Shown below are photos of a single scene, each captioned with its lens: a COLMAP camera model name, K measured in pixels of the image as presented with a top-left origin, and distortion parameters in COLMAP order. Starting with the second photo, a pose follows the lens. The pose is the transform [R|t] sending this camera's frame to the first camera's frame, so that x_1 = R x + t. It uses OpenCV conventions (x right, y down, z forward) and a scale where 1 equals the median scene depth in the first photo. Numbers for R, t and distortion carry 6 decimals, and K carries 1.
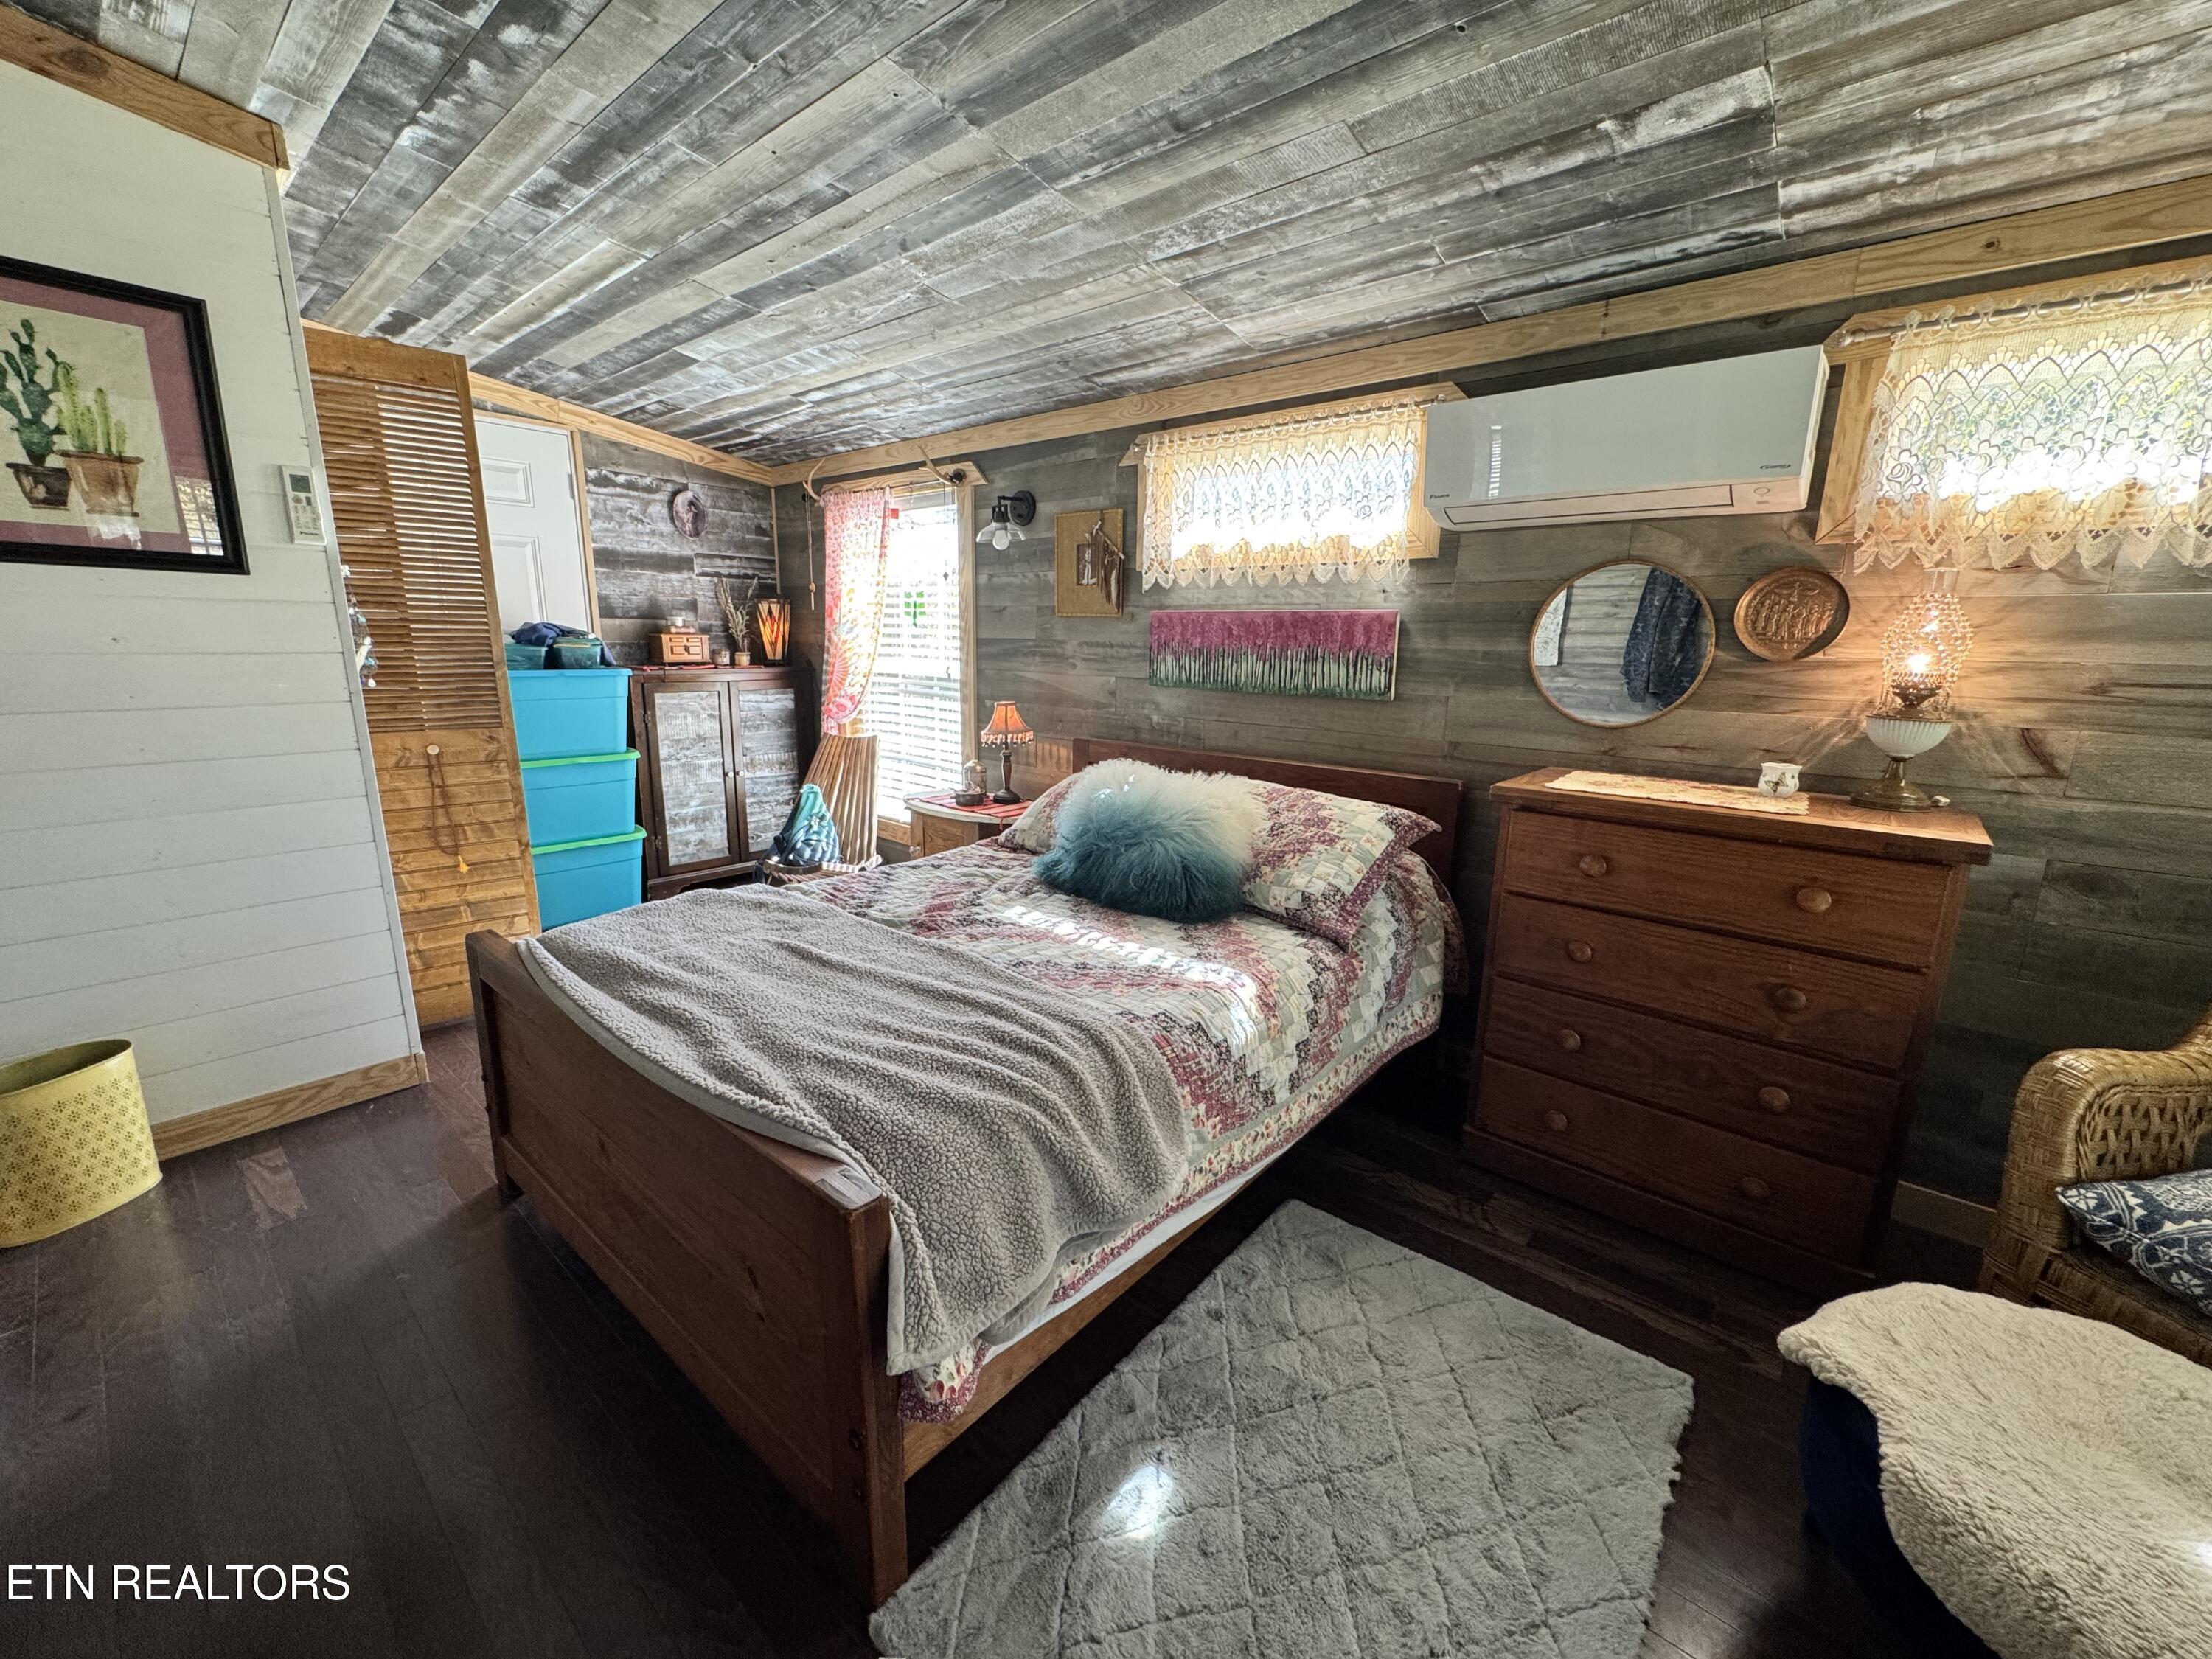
lens RADIAL K [[889.6, 0, 1100.6], [0, 889.6, 825.0], [0, 0, 1]] dist [-0.001133, -0.000139]
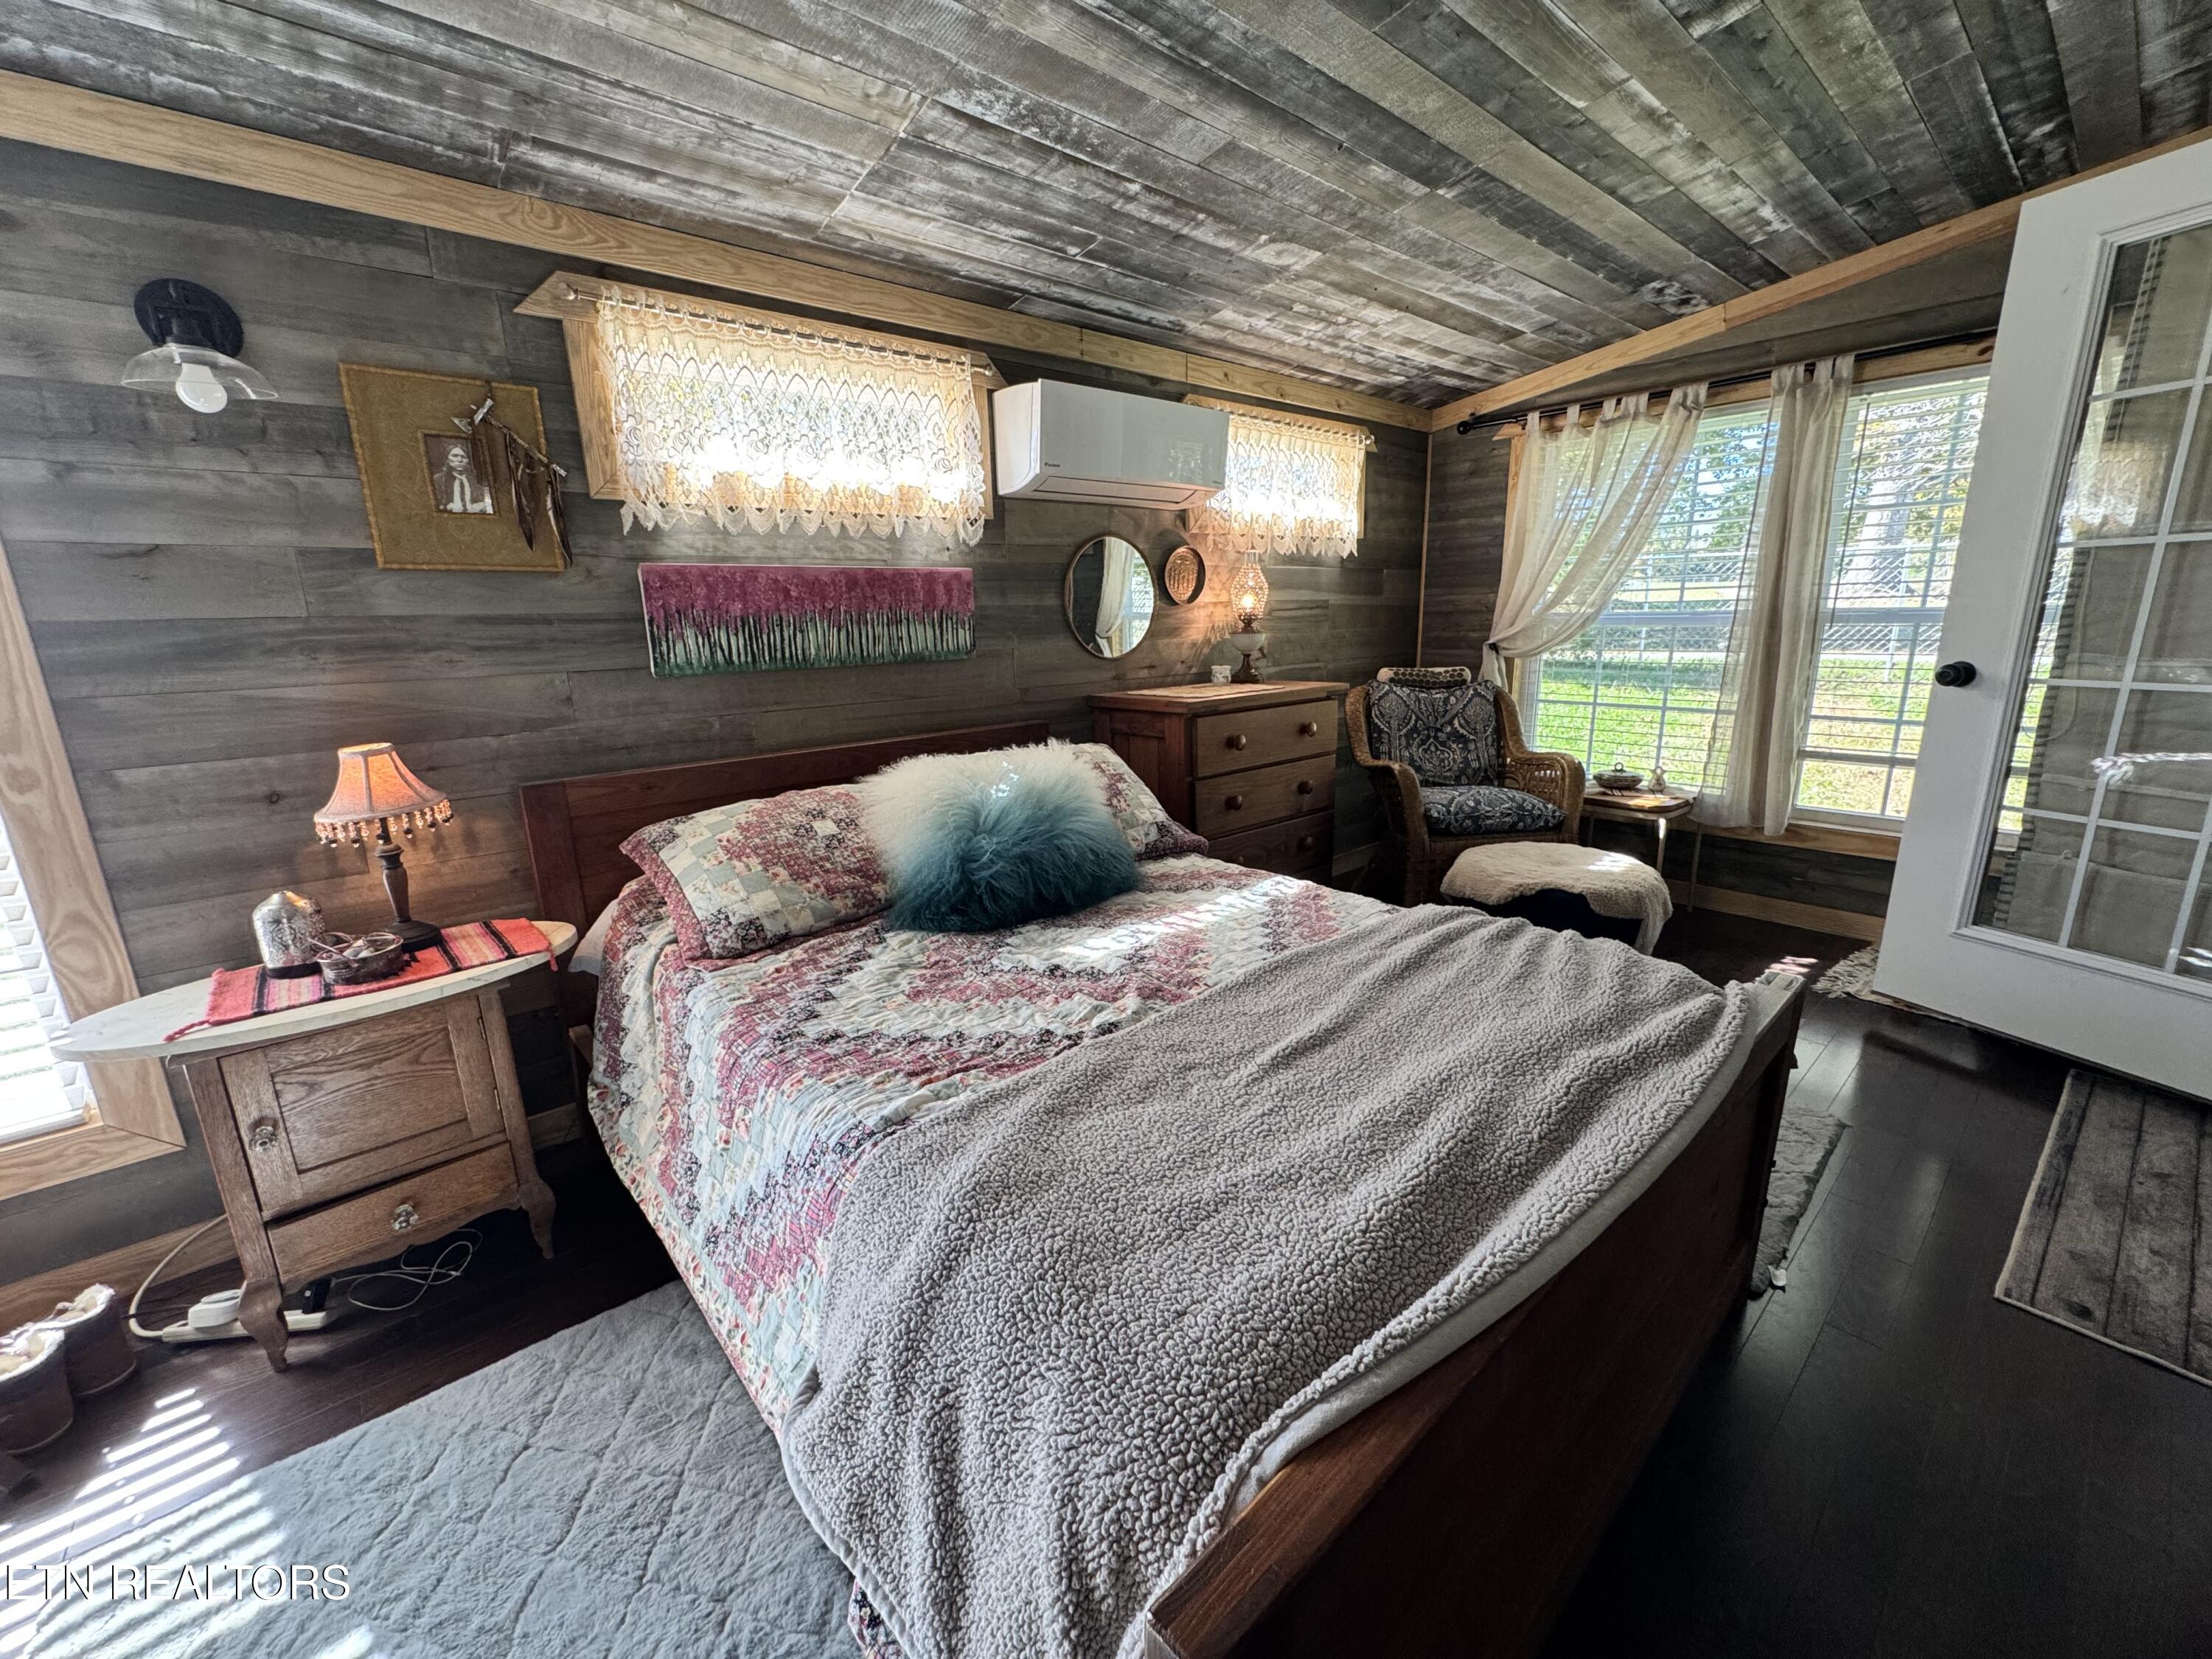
lens RADIAL K [[889.6, 0, 1102.2], [0, 889.6, 829.5], [0, 0, 1]] dist [-0.001133, -0.000139]
pose [[0.139319, -0.253978, 0.957124, -0.763162], [0.233015, 0.947818, 0.217590, -0.156955], [-0.962442, 0.192710, 0.191230, 0.777924]]
